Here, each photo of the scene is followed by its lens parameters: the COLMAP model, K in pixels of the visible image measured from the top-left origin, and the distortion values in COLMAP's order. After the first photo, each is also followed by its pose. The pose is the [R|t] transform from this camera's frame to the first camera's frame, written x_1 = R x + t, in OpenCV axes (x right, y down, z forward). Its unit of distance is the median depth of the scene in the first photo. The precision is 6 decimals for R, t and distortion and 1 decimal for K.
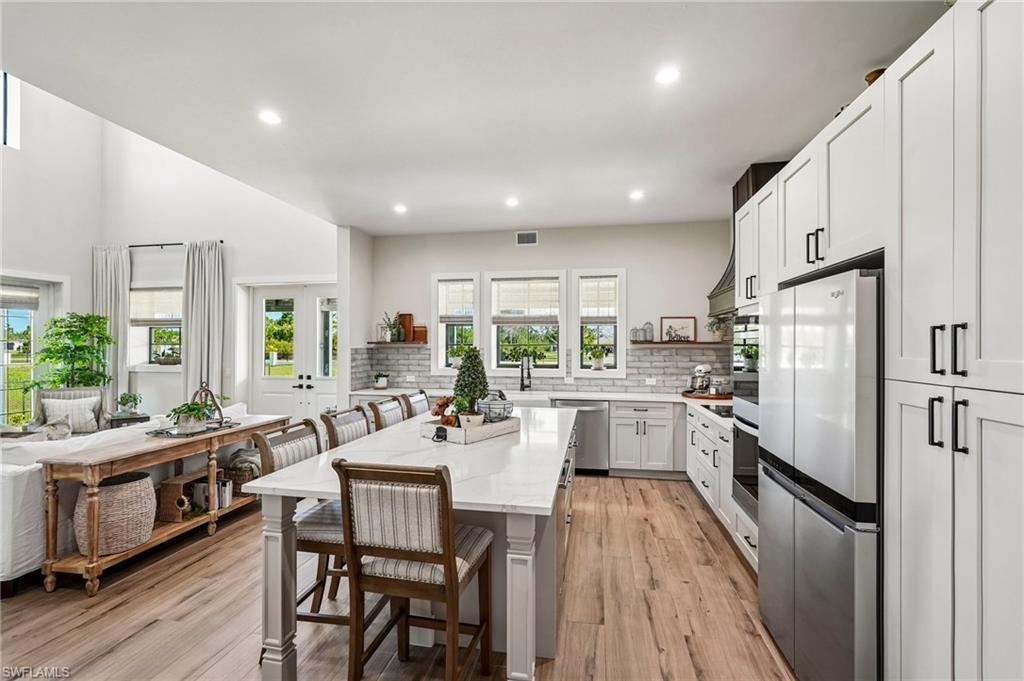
lens RADIAL K [[448.4, 0, 512.8], [0, 448.4, 342.3], [0, 0, 1]] dist [-0.014742, 0.006148]
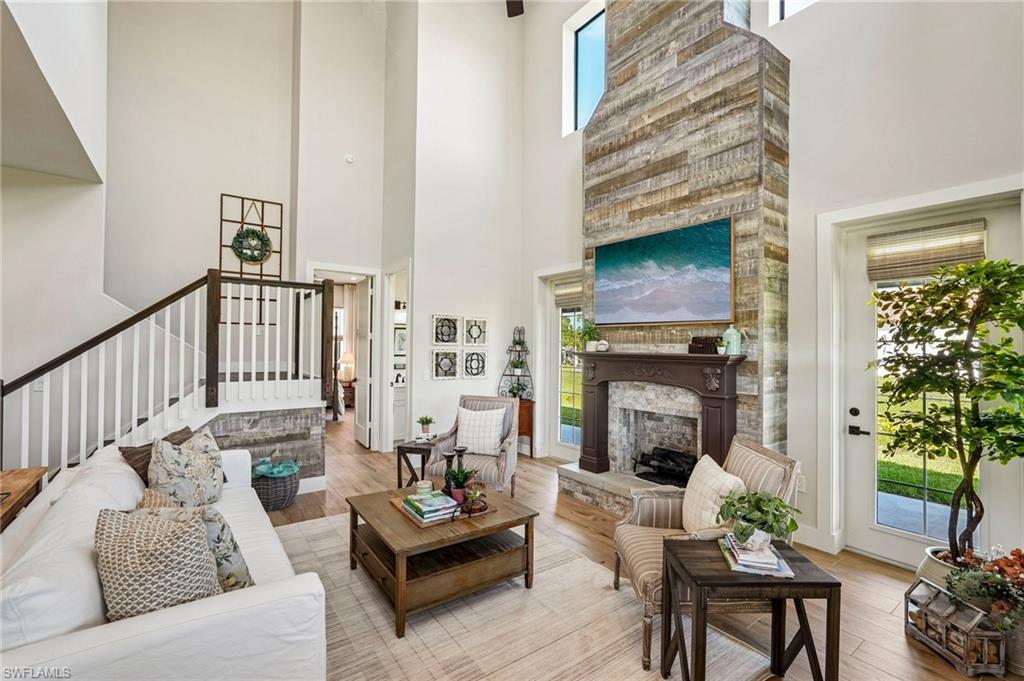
lens RADIAL K [[448.4, 0, 513.9], [0, 448.4, 338.5], [0, 0, 1]] dist [-0.014742, 0.006148]
pose [[-0.684920, -0.016767, -0.728425, -0.486740], [-0.004185, 0.999809, -0.019079, 0.005689], [0.728606, -0.010019, -0.684860, 1.073565]]
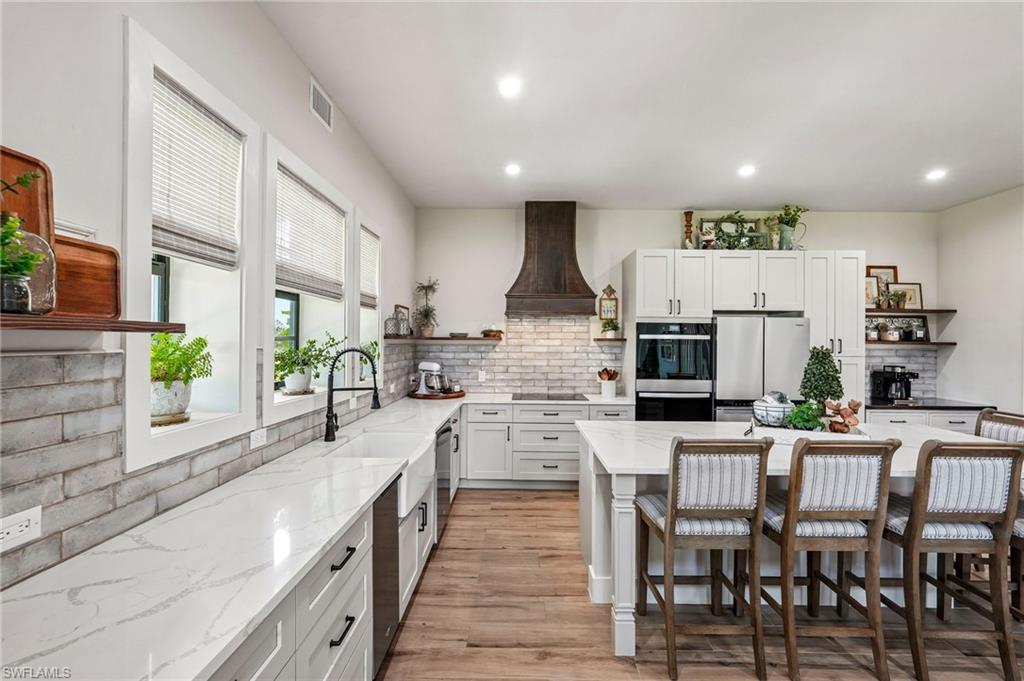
lens RADIAL K [[448.4, 0, 514.4], [0, 448.4, 342.3], [0, 0, 1]] dist [-0.014742, 0.006148]
pose [[-0.165782, -0.004039, 0.986154, -0.457357], [-0.015944, 0.999872, 0.001415, 0.004950], [-0.986033, -0.015488, -0.165825, 0.891467]]
